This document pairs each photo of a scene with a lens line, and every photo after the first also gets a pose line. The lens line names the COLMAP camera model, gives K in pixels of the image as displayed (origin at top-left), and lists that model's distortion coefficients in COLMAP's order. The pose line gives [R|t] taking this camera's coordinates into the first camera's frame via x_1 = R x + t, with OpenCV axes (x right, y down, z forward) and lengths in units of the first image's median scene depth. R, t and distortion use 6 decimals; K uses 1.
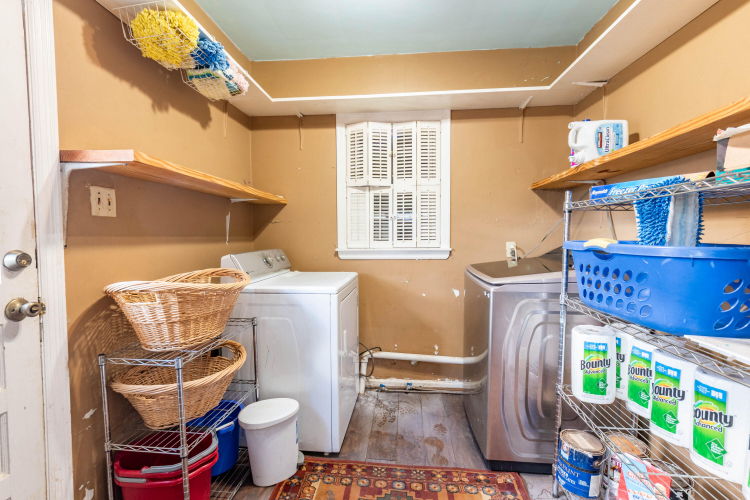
lens RADIAL K [[345.7, 0, 375.0], [0, 345.7, 250.0], [0, 0, 1]] dist [-0.001184, -0.001241]
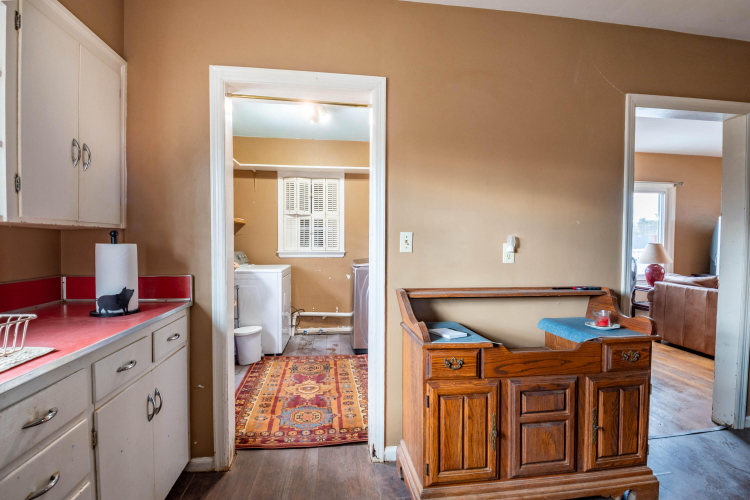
lens RADIAL K [[336.2, 0, 375.1], [0, 336.2, 251.3], [0, 0, 1]] dist [0.000186, -0.001091]
pose [[0.977129, 0.003046, 0.212628, 0.005897], [0.000267, 0.999879, -0.015552, 0.027732], [-0.212649, 0.015253, 0.977010, -0.881779]]
